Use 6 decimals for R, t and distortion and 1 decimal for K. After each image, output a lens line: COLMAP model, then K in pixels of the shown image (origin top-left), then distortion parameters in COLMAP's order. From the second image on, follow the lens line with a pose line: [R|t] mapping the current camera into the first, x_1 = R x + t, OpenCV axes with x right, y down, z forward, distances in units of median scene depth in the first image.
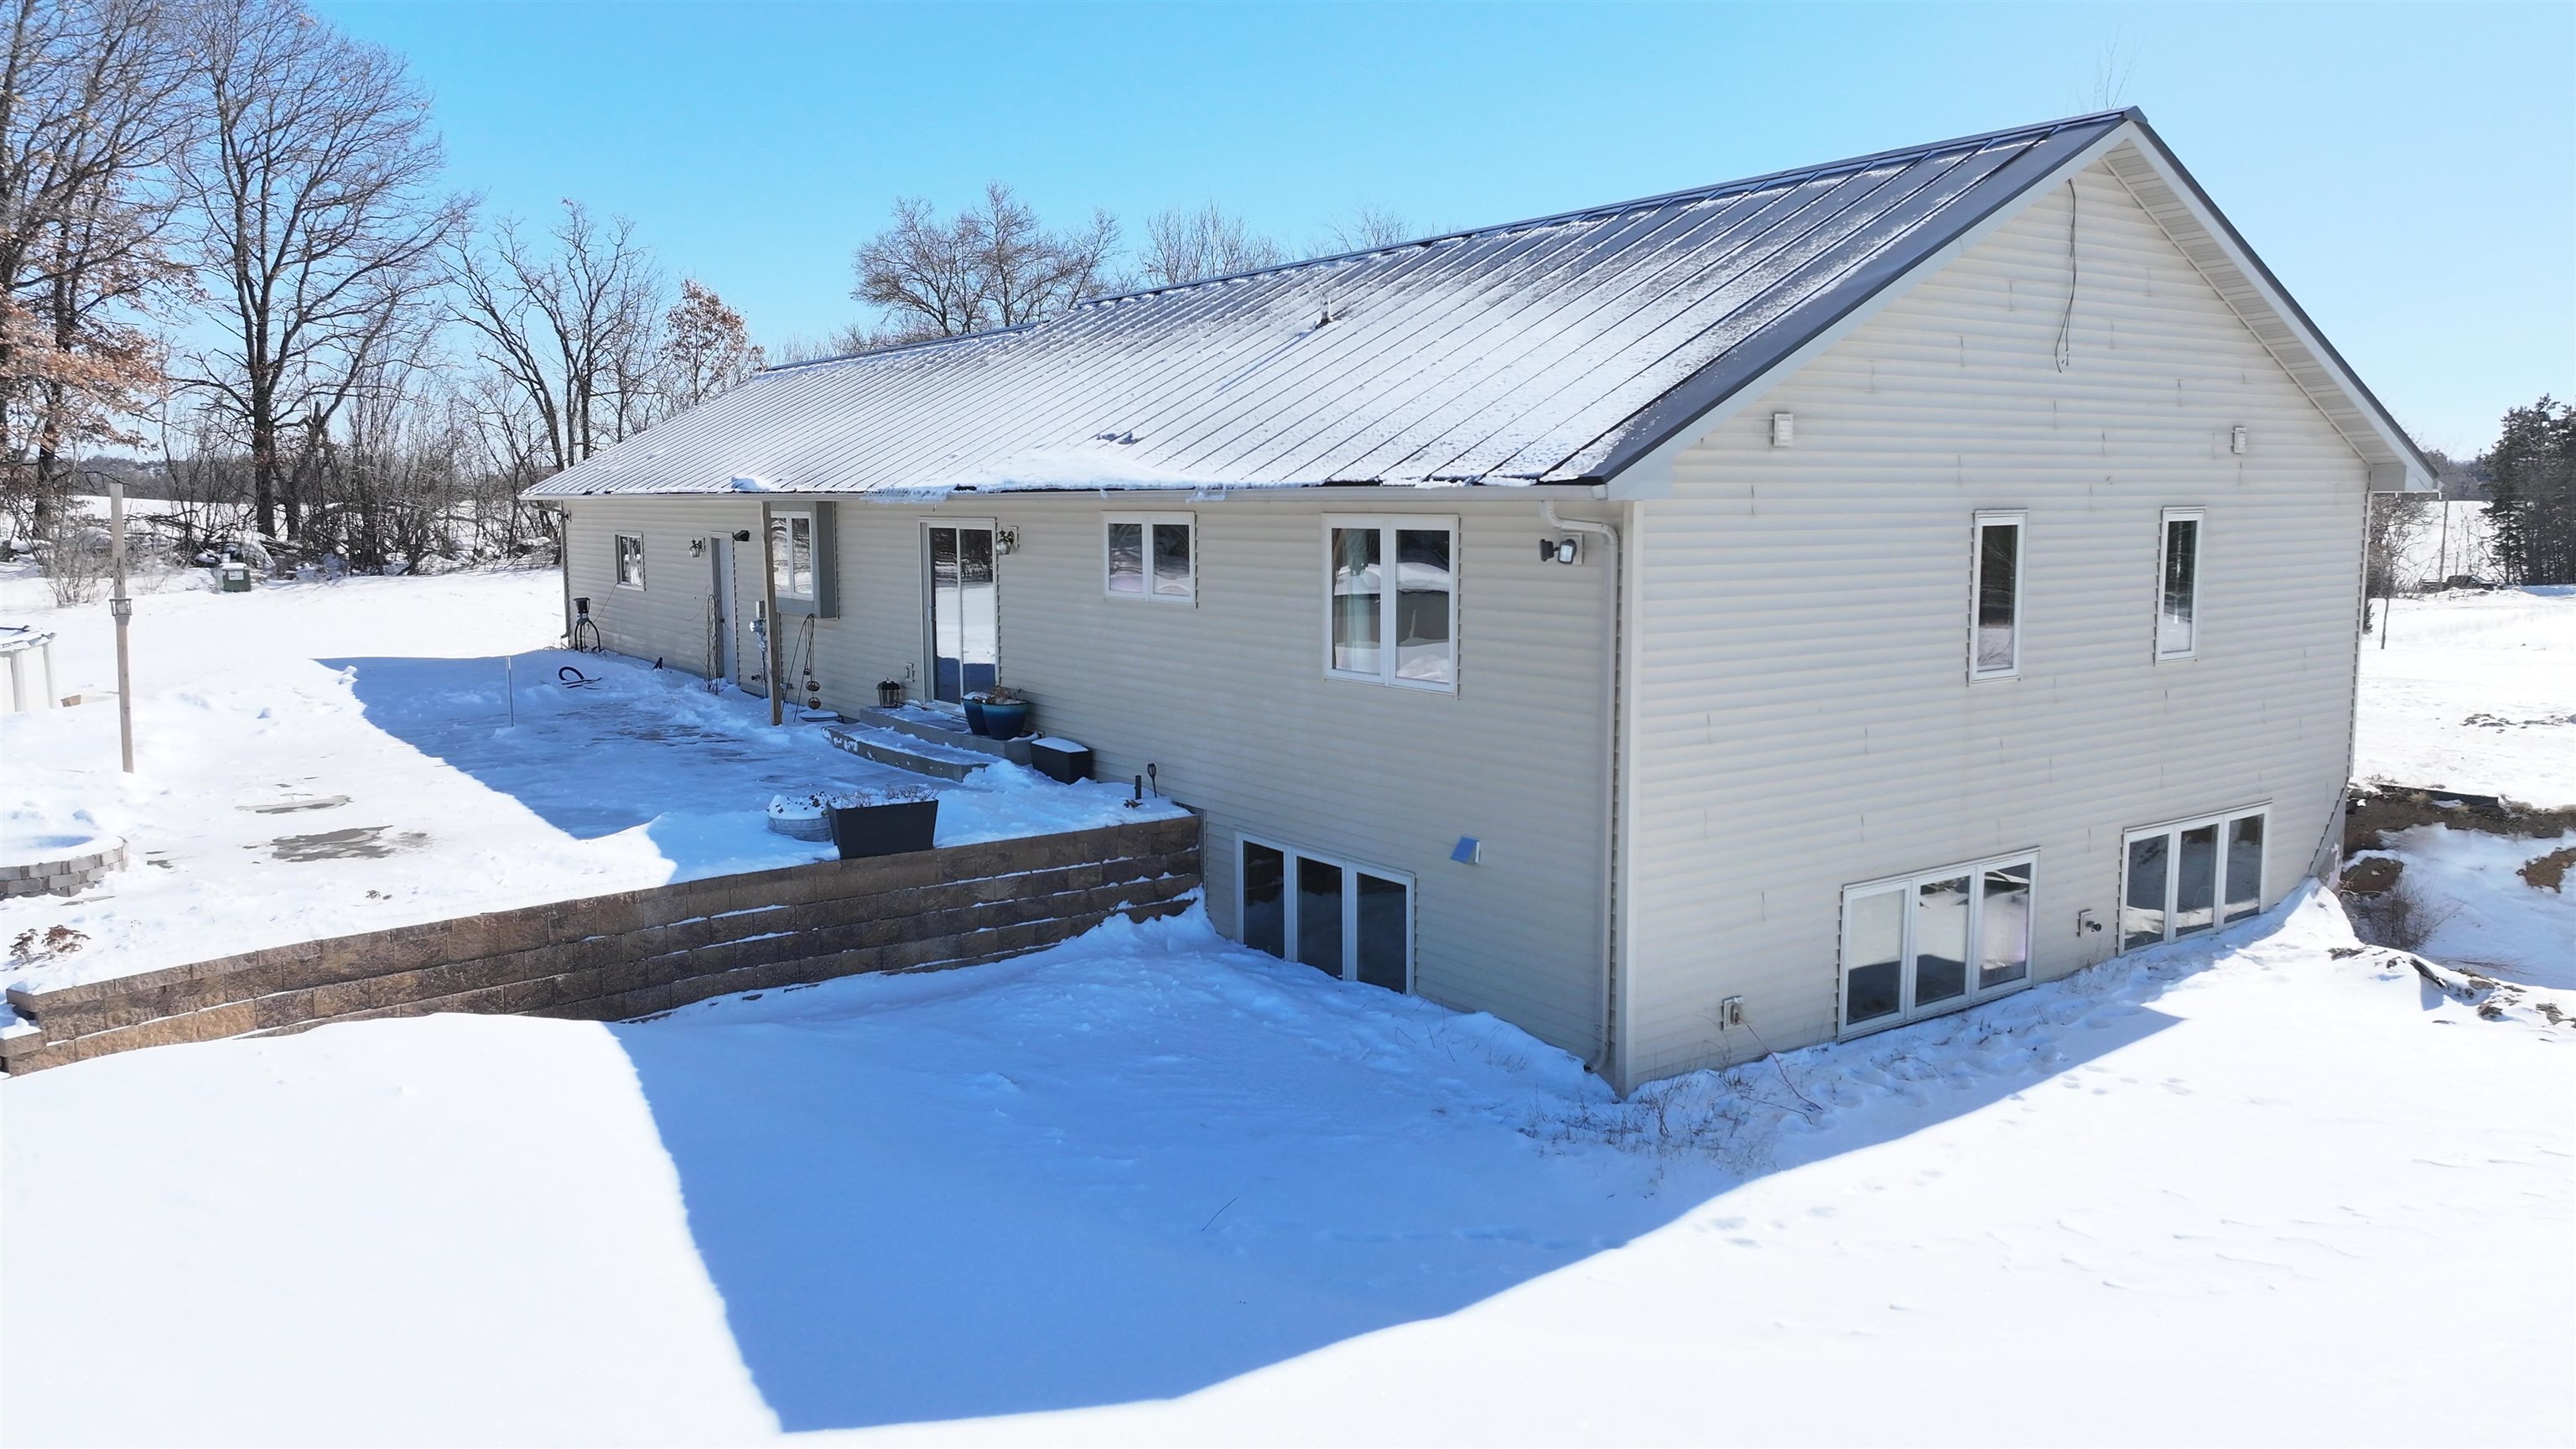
lens RADIAL K [[1826.5, 0, 1288.0], [0, 1826.5, 724.5], [0, 0, 1]] dist [0.010104, 0.004885]
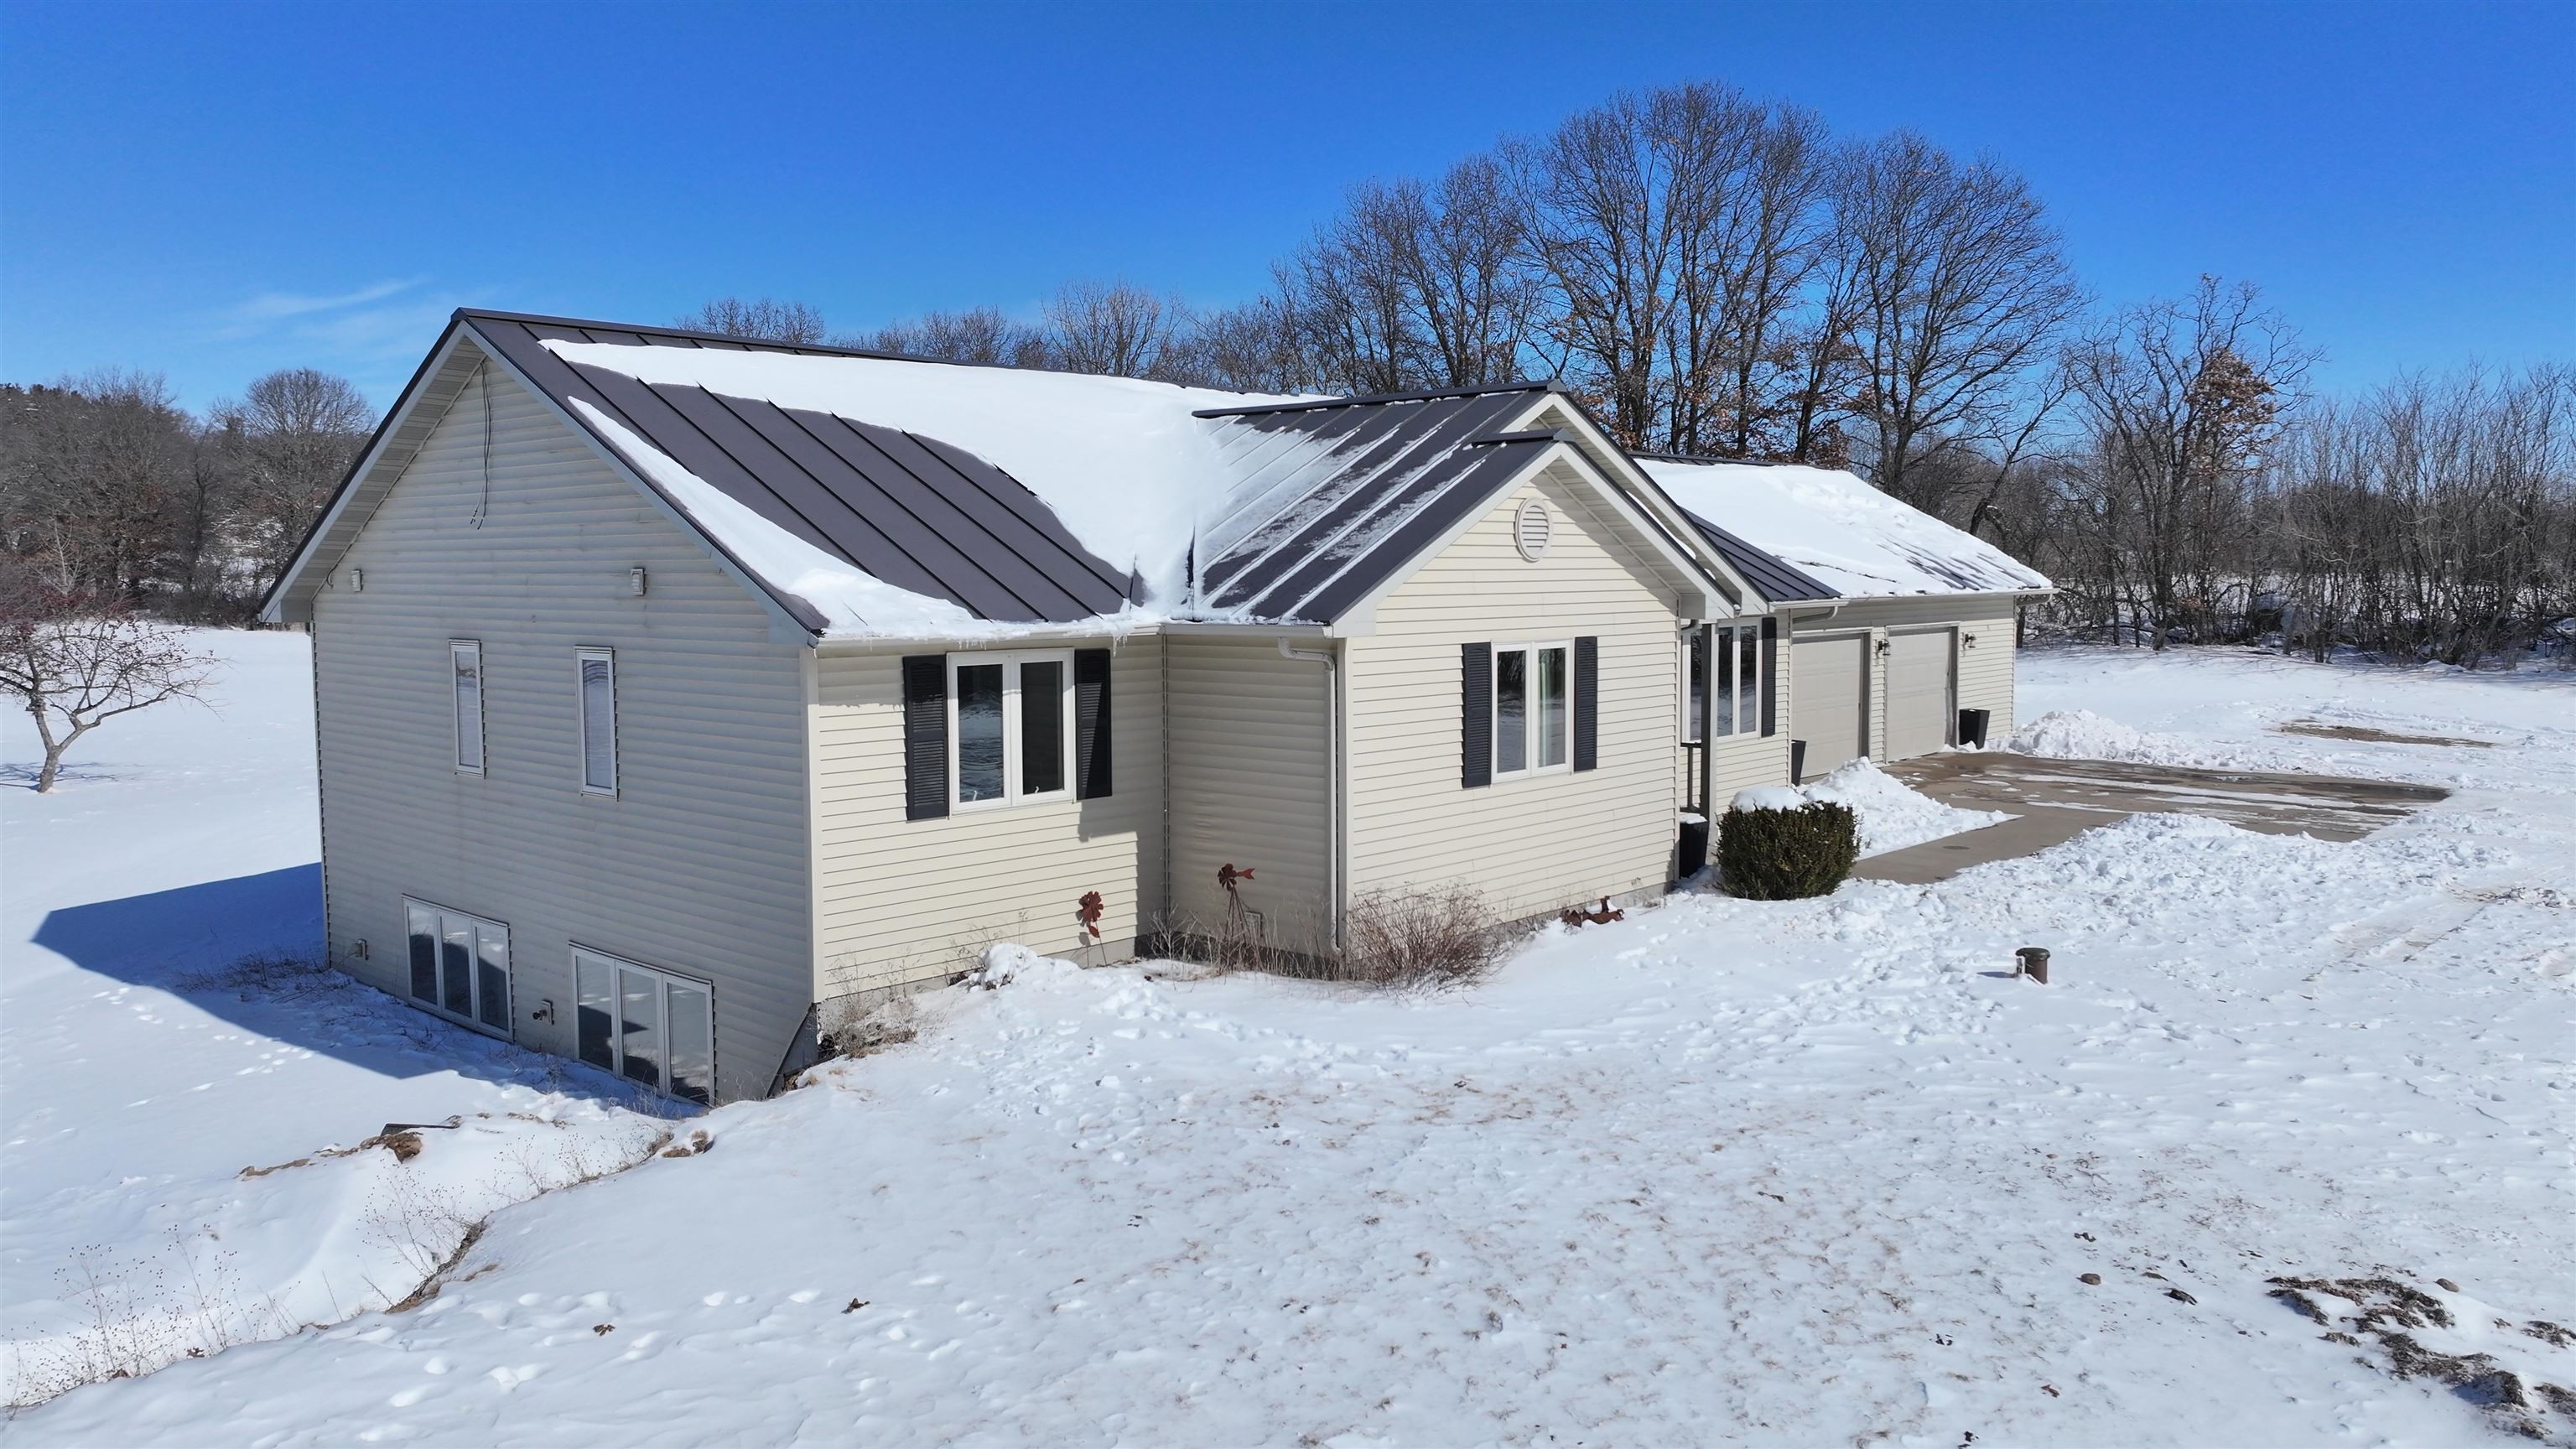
lens RADIAL K [[1826.5, 0, 1288.0], [0, 1826.5, 724.5], [0, 0, 1]] dist [0.010104, 0.004885]
pose [[0.204754, 0.083148, -0.975275, 1.534591], [-0.122272, 0.990753, 0.058798, -0.179069], [0.971147, 0.107210, 0.213027, 1.135149]]
